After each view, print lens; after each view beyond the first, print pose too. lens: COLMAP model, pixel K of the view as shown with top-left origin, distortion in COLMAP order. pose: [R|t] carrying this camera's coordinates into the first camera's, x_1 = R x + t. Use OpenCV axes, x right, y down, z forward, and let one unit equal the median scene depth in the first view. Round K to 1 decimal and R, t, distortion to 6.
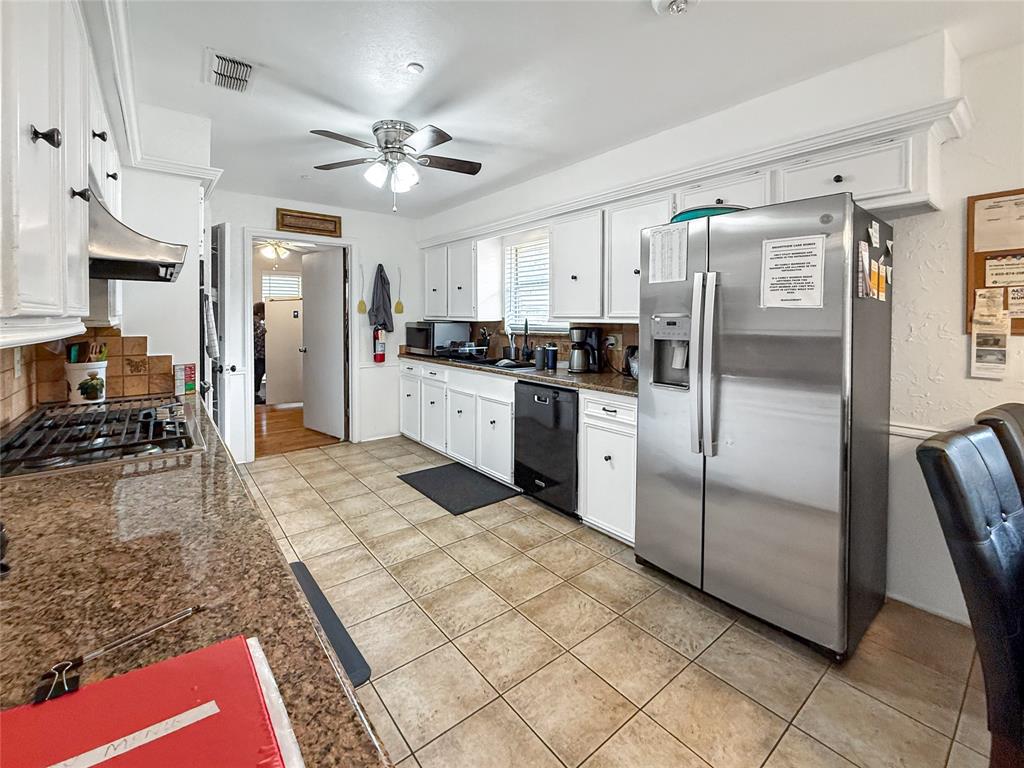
lens RADIAL K [[438.4, 0, 497.0], [0, 438.4, 320.1], [0, 0, 1]] dist [-0.001565, 0.001225]
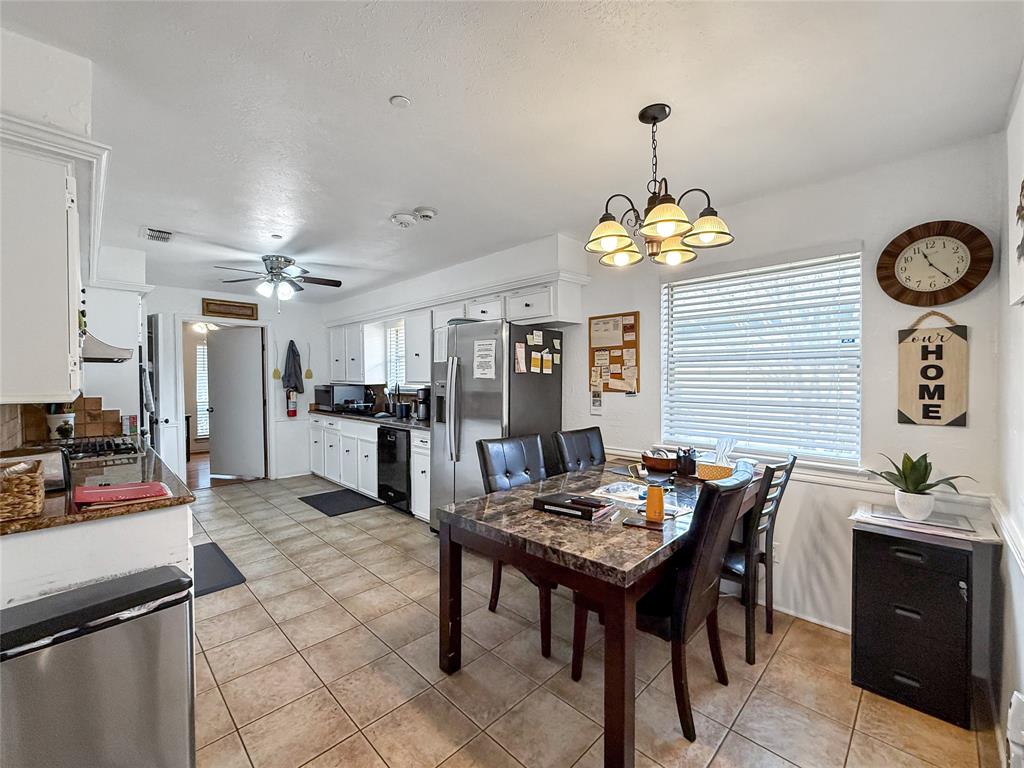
lens RADIAL K [[438.4, 0, 513.0], [0, 438.4, 387.5], [0, 0, 1]] dist [-0.001565, 0.001225]
pose [[0.993722, -0.007054, 0.111652, 0.344026], [0.005330, 0.999862, 0.015727, -0.009437], [-0.111747, -0.015033, 0.993623, -0.513290]]
